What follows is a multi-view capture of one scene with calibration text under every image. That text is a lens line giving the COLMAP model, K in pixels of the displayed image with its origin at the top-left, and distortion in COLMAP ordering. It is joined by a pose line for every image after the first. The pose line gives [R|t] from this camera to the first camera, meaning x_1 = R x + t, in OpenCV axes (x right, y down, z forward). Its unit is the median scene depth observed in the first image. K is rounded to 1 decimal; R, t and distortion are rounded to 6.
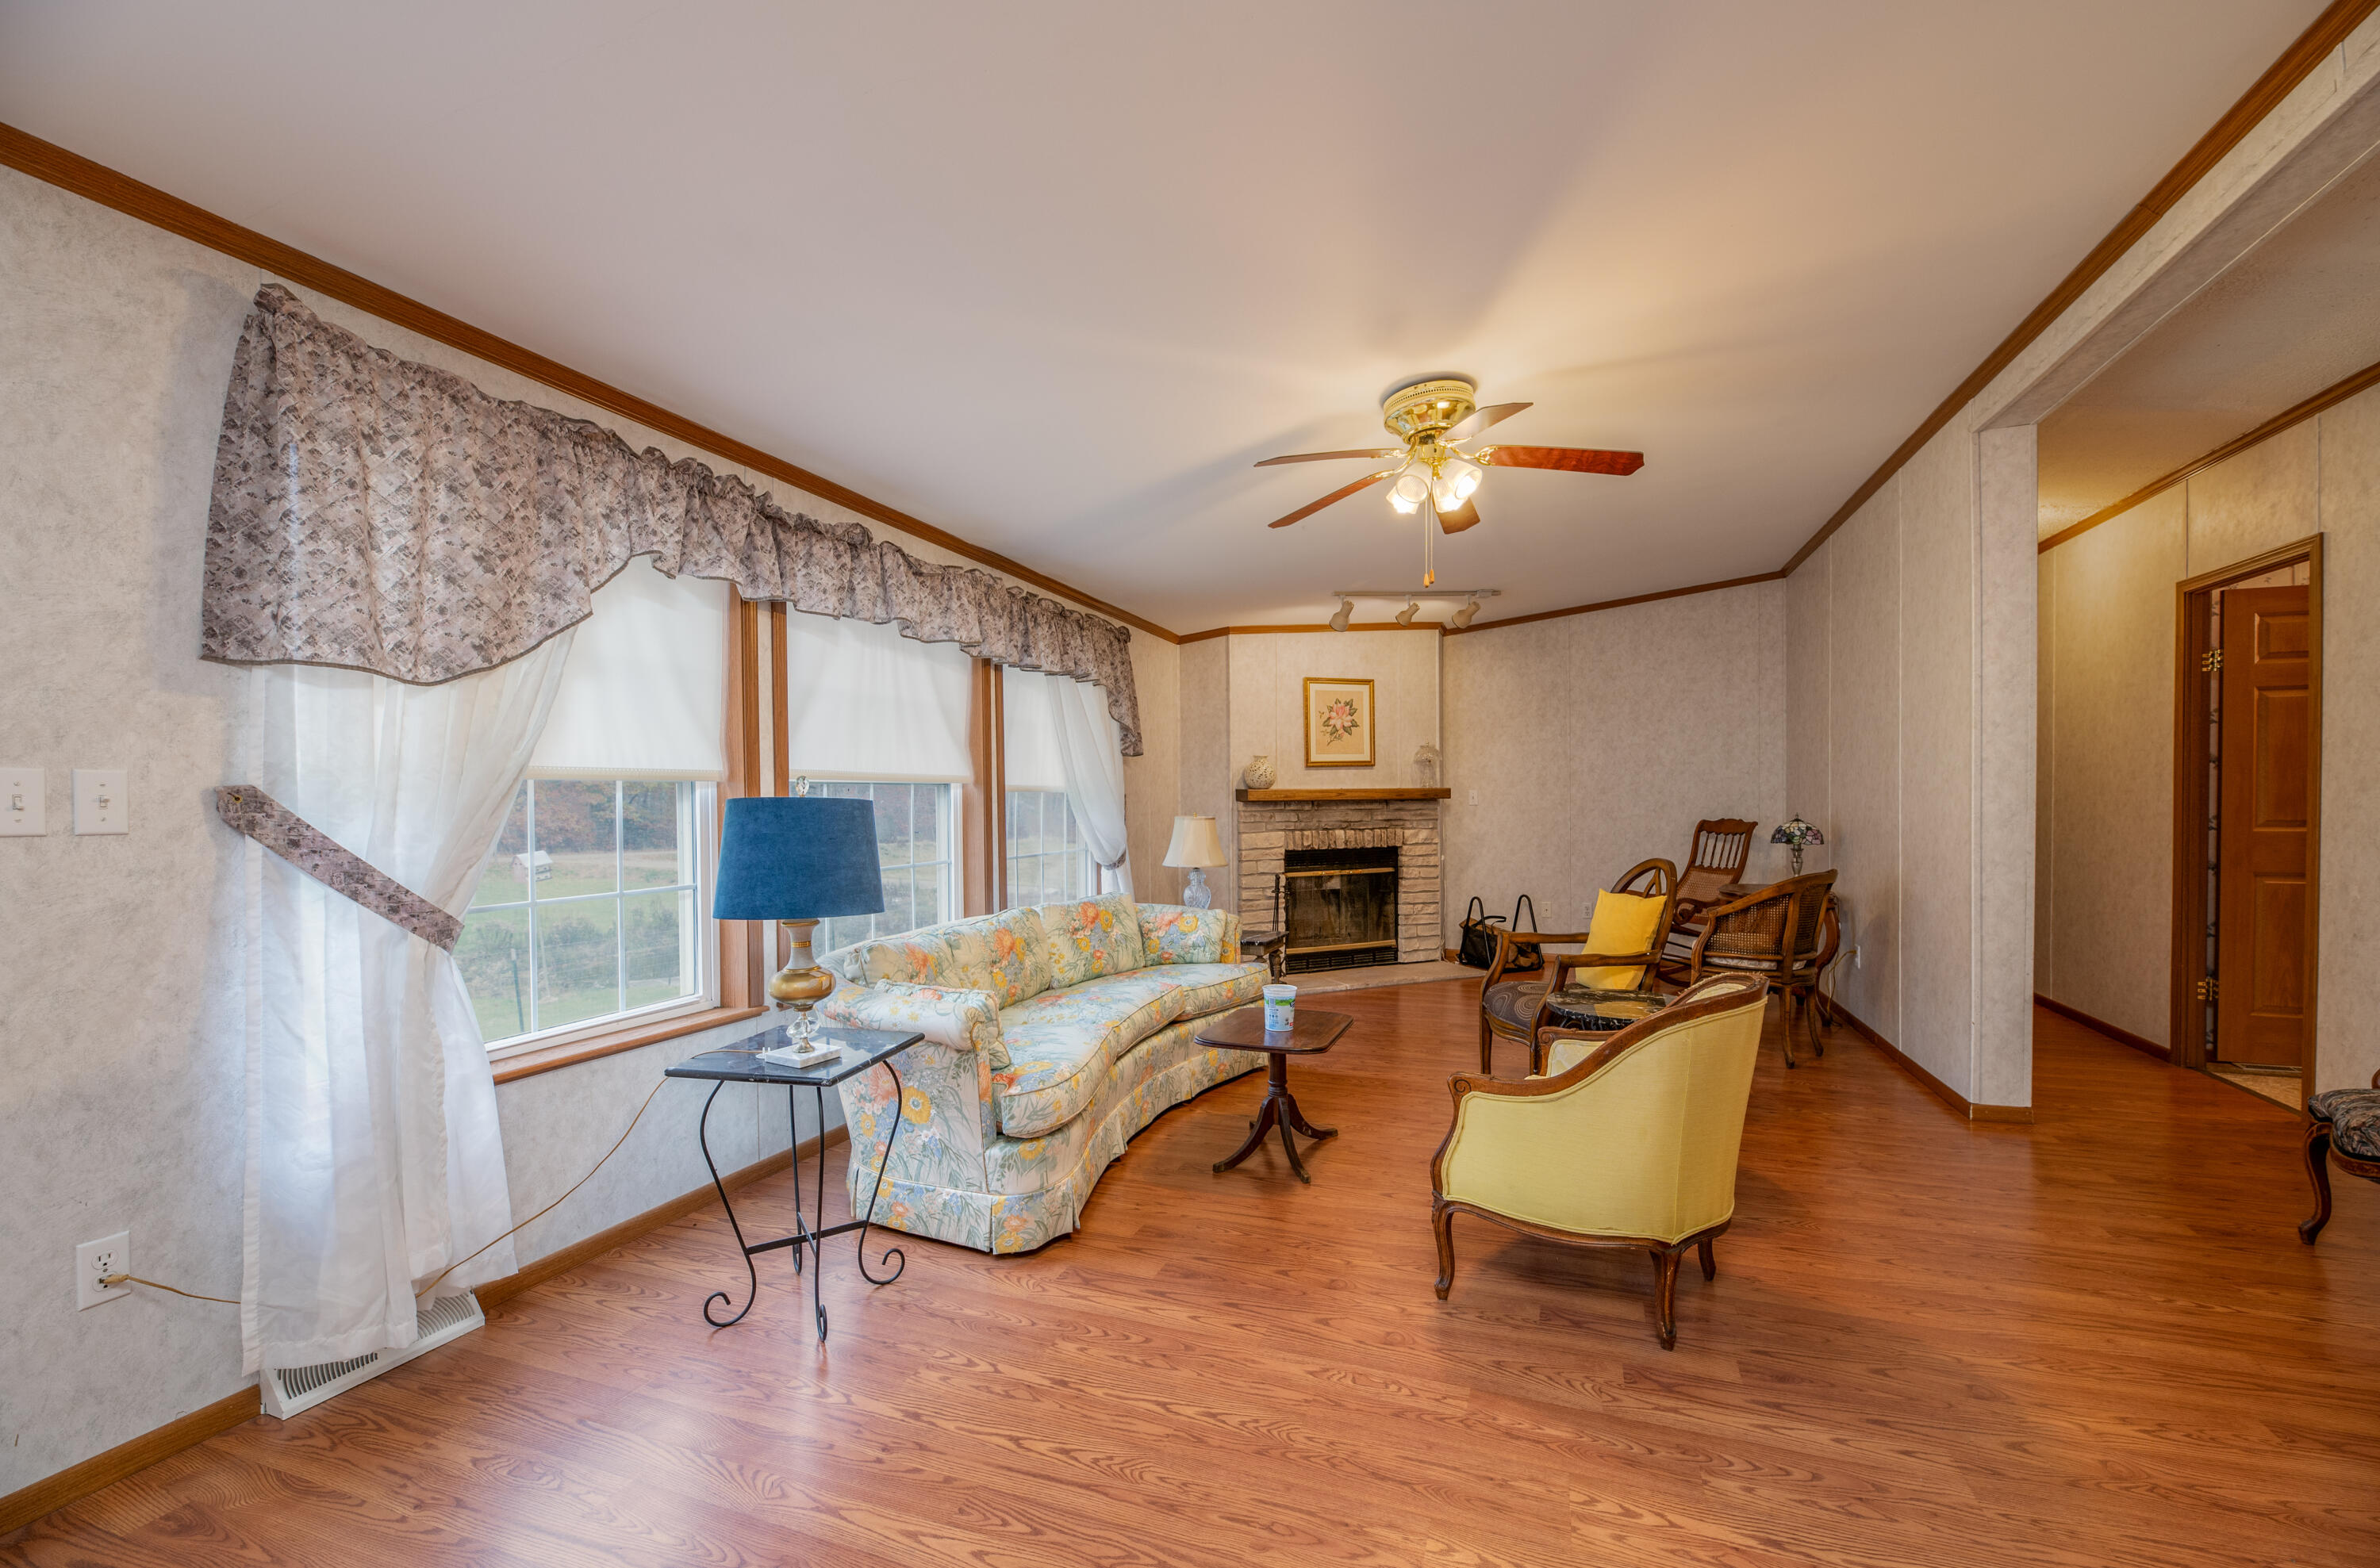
lens RADIAL K [[950.2, 0, 1209.3], [0, 950.2, 797.8], [0, 0, 1]] dist [-0.010991, -0.000352]
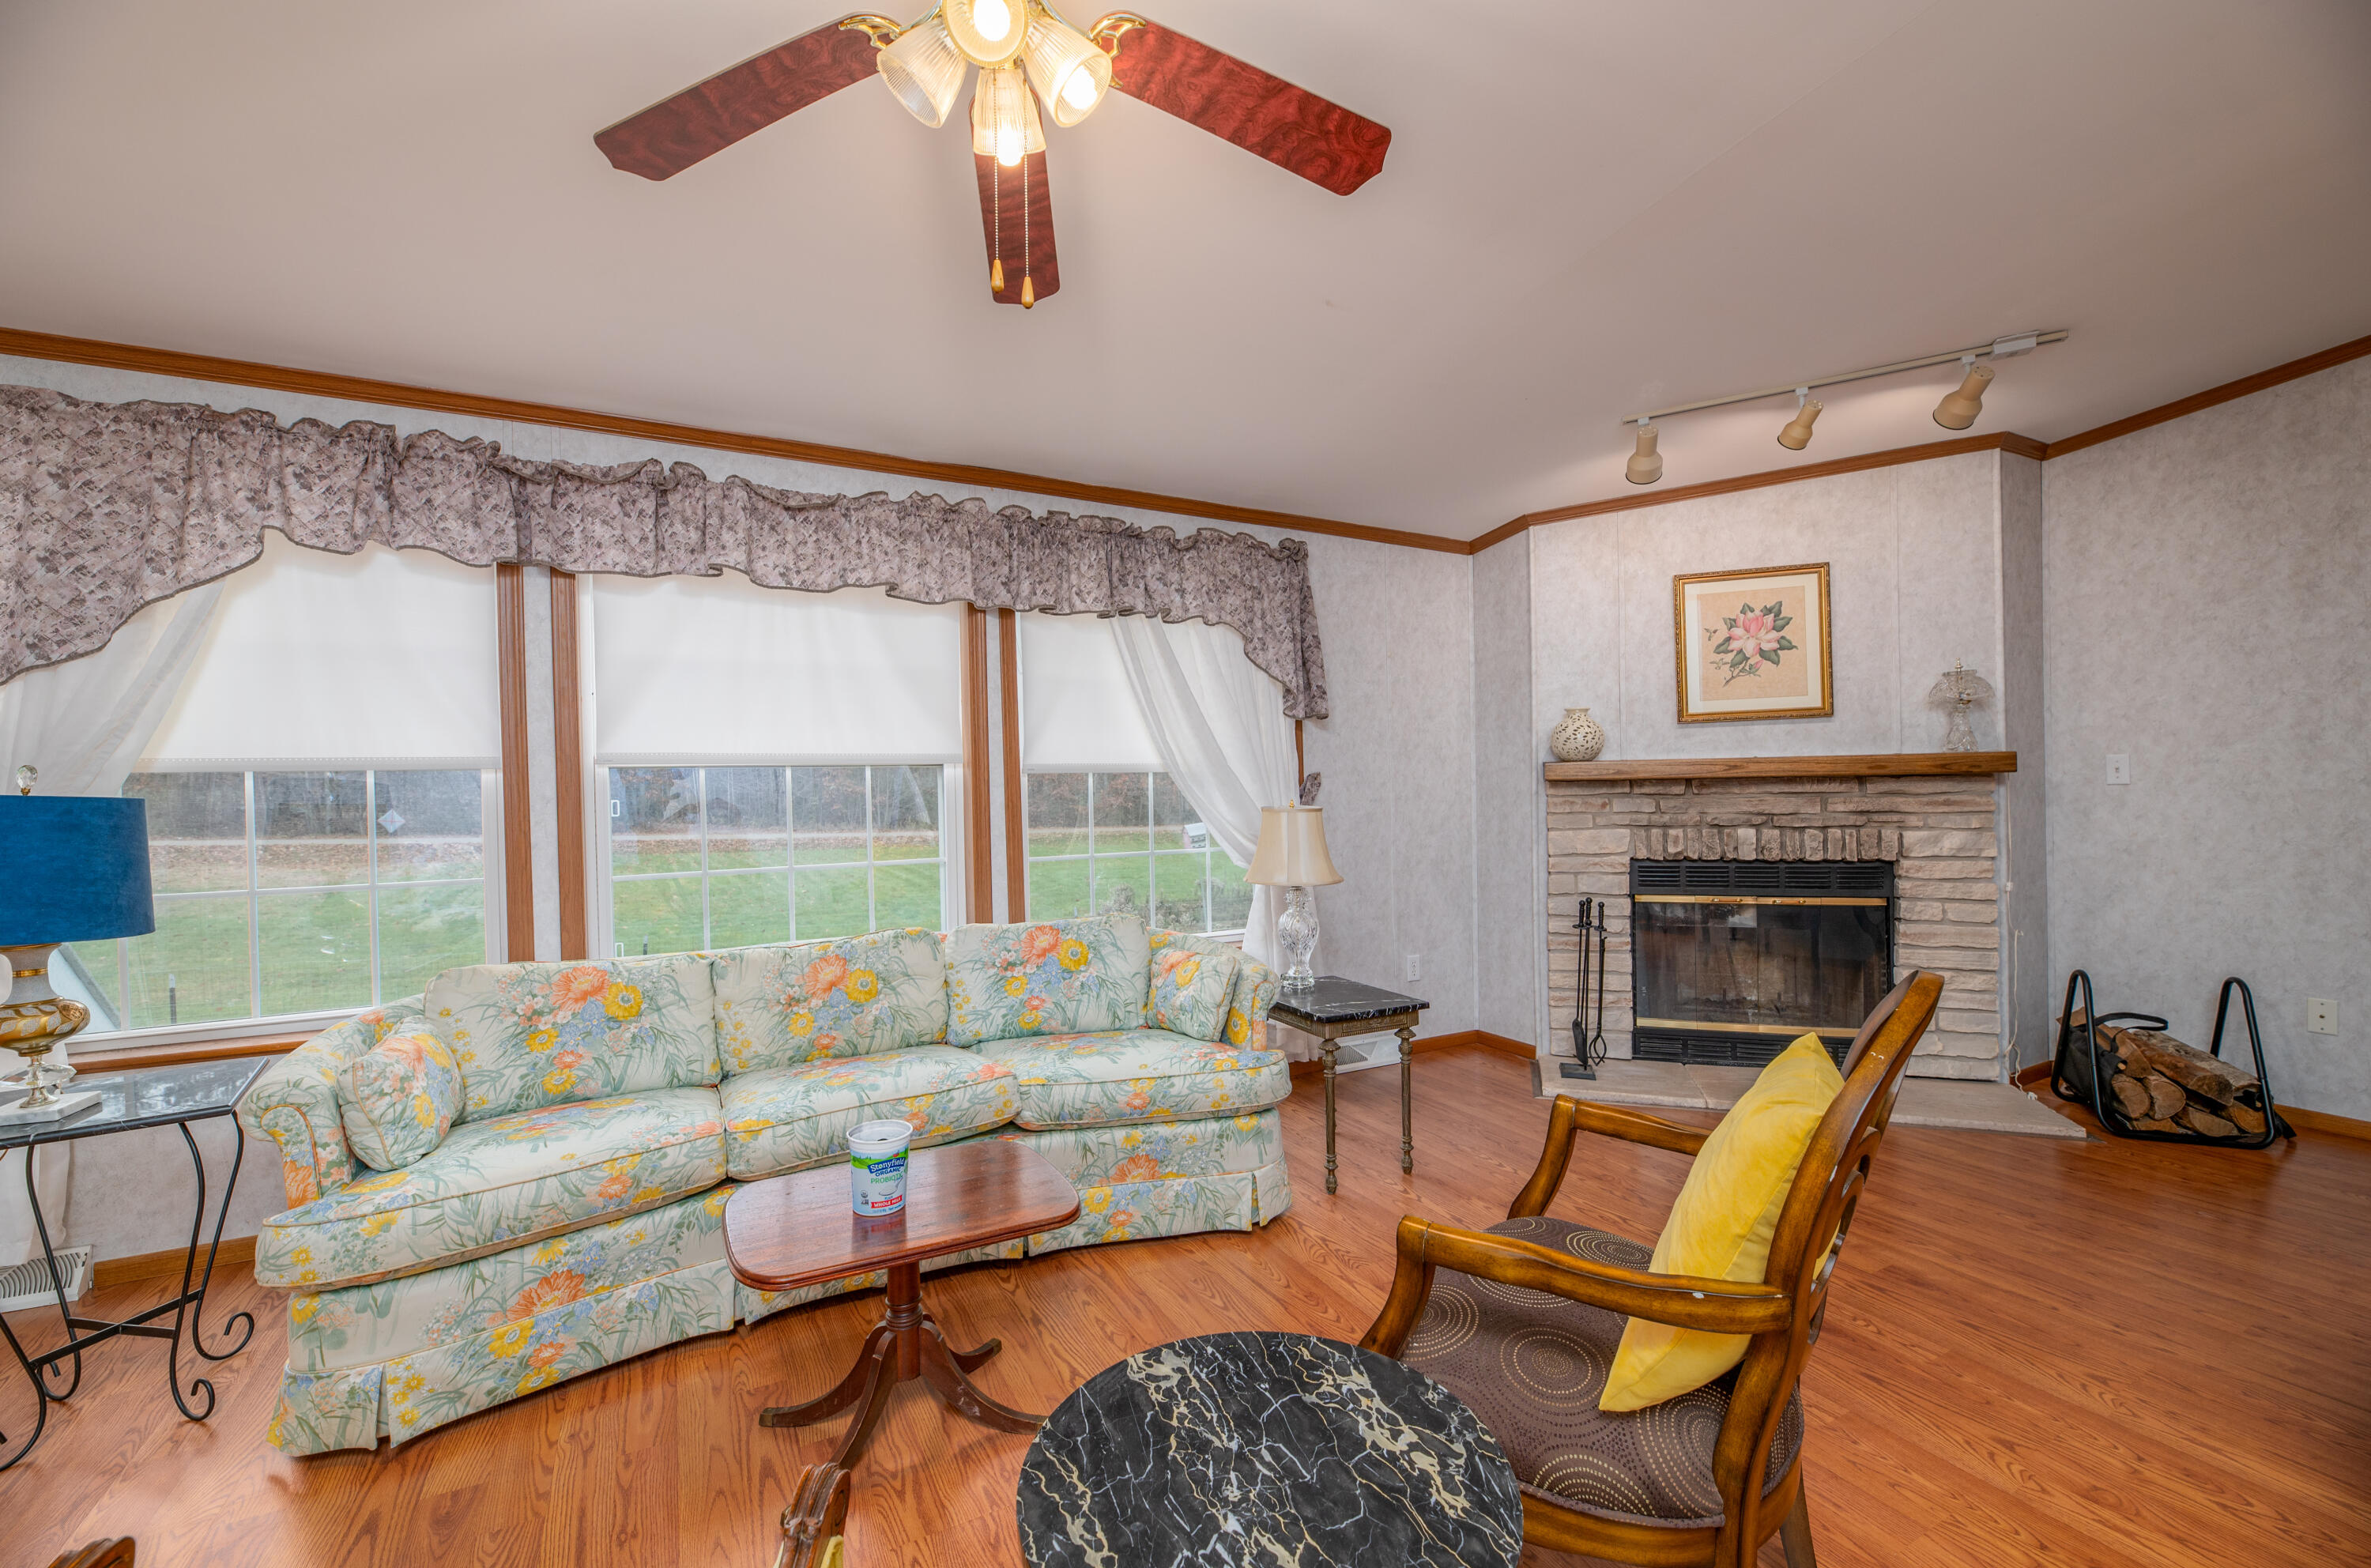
lens RADIAL K [[946.8, 0, 1181.6], [0, 946.8, 786.0], [0, 0, 1]] dist [-0.010991, -0.000352]
pose [[0.747184, -0.002481, -0.664612, 0.271369], [0.010153, 0.999919, 0.007682, -0.000137], [0.664539, -0.012488, 0.747149, 0.345763]]
